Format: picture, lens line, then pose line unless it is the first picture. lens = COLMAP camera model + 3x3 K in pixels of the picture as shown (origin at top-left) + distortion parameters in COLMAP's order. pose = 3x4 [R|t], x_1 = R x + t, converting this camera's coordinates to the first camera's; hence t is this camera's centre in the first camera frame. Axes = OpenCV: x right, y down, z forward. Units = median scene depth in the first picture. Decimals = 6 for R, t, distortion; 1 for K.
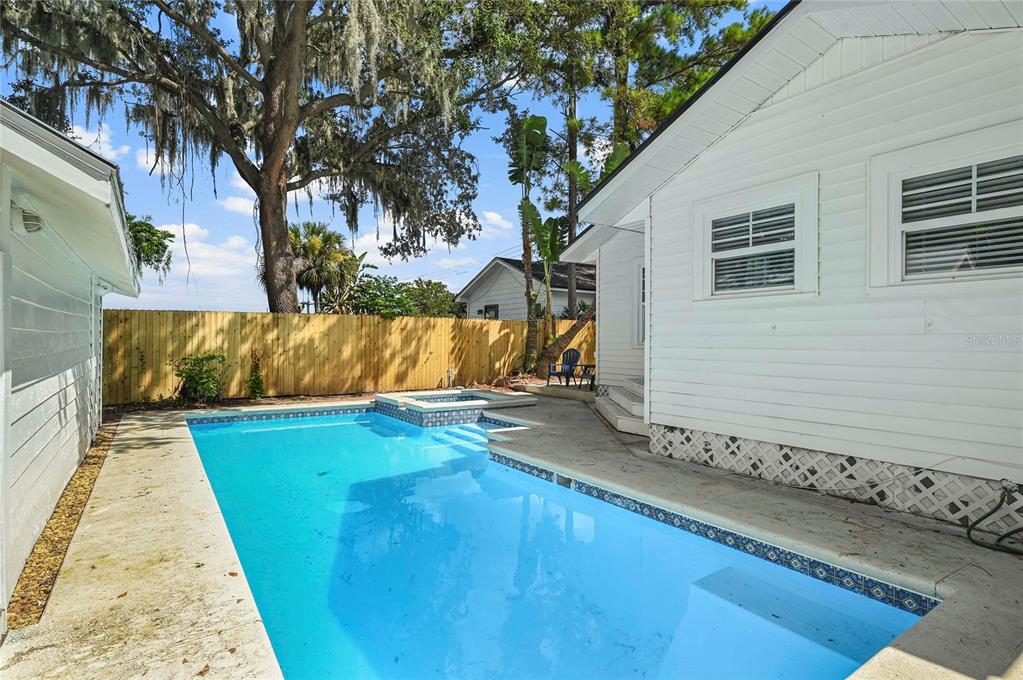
lens RADIAL K [[505.3, 0, 511.5], [0, 505.3, 340.0], [0, 0, 1]] dist [-0.001918, -0.000641]
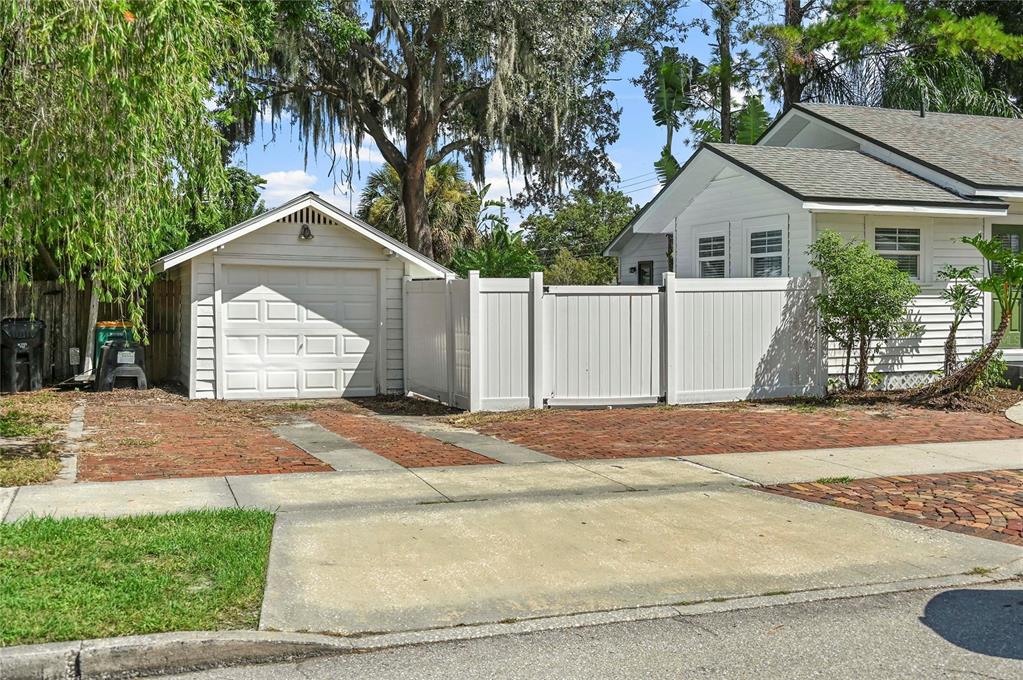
lens RADIAL K [[1066.3, 0, 511.5], [0, 1066.3, 340.0], [0, 0, 1]] dist [-0.000048, -0.000170]
pose [[0.968365, -0.000682, -0.249537, 0.211088], [0.009813, 0.999327, 0.035351, -0.008902], [0.249345, -0.036682, 0.967720, -0.820718]]
